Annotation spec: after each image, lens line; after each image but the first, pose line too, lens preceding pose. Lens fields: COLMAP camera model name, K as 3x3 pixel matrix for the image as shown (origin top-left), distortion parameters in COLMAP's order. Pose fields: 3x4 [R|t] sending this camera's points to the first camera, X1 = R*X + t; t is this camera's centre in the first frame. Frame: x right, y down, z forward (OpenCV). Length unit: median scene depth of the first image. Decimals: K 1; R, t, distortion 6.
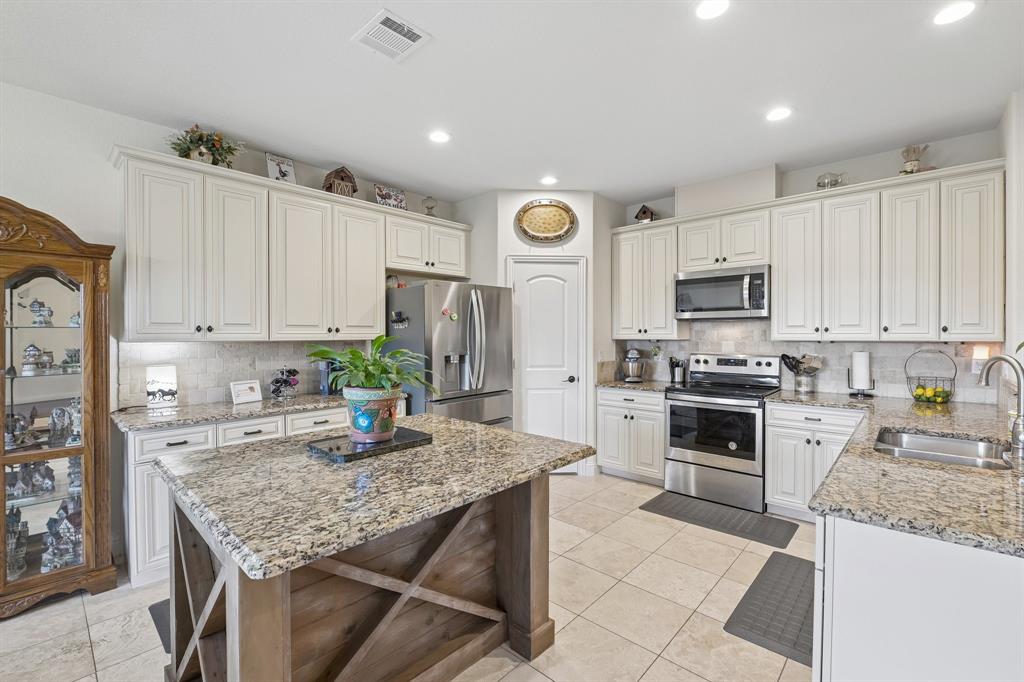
lens RADIAL K [[441.7, 0, 511.8], [0, 441.7, 338.1], [0, 0, 1]] dist [-0.003752, -0.000493]
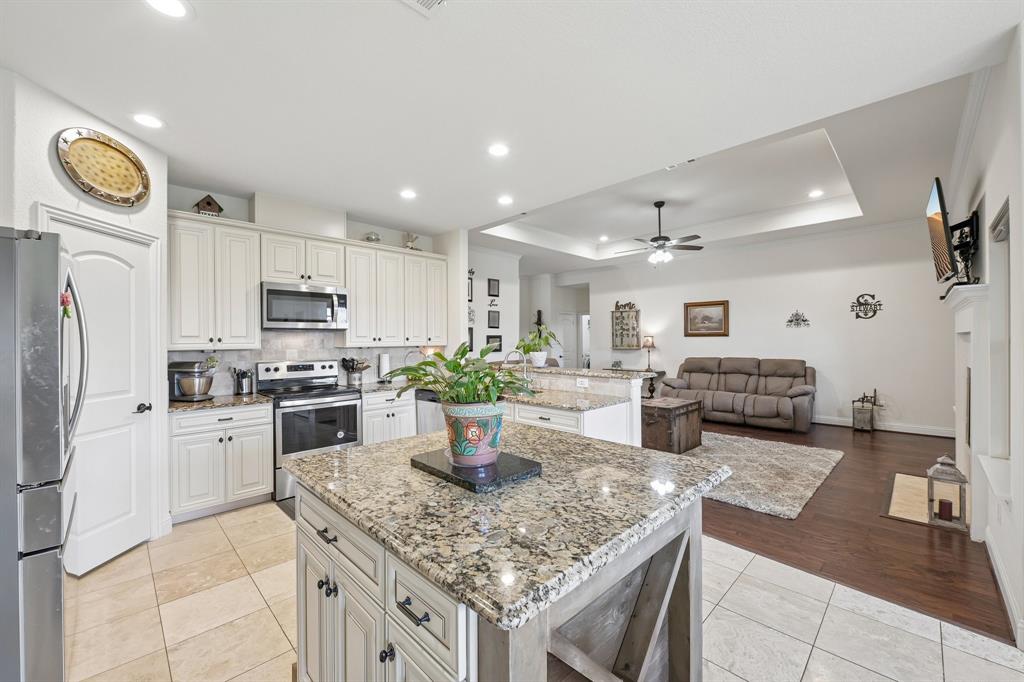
lens RADIAL K [[409.2, 0, 512.8], [0, 409.2, 339.1], [0, 0, 1]] dist [-0.009176, -0.000017]
pose [[0.042220, 0.005437, 0.999094, -1.992875], [0.018500, 0.999809, -0.006223, -0.008054], [-0.998937, 0.018746, 0.042112, 1.575308]]
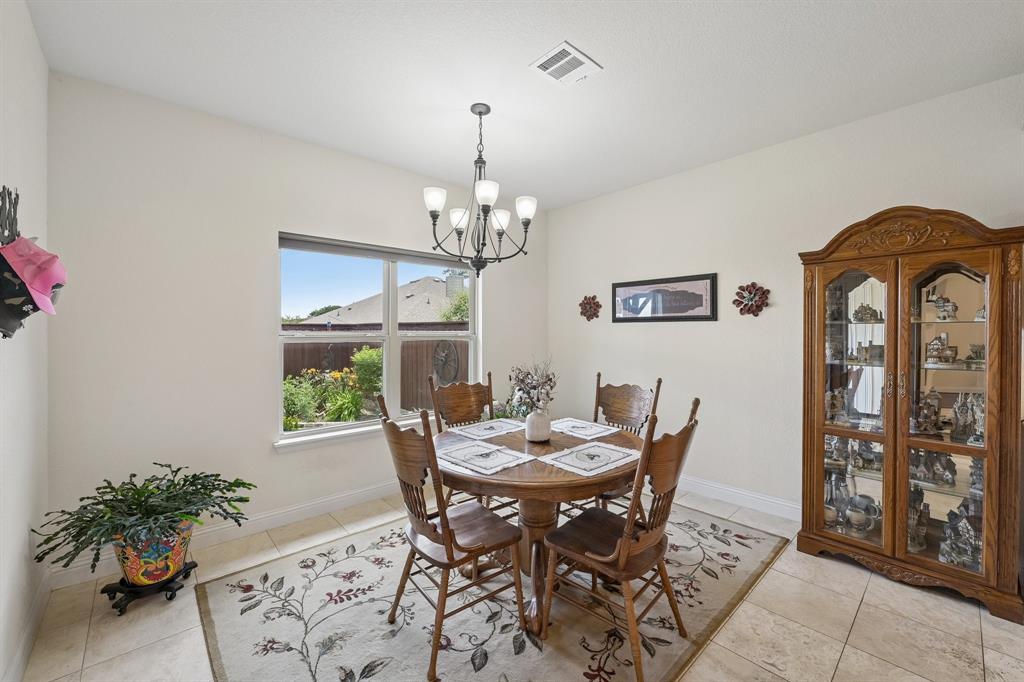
lens RADIAL K [[409.2, 0, 511.0], [0, 409.2, 333.0], [0, 0, 1]] dist [-0.009176, -0.000017]
pose [[-0.088704, 0.007475, -0.996030, -0.033087], [-0.006997, 0.999942, 0.008127, -0.000109], [0.996033, 0.007690, -0.088647, 0.065249]]
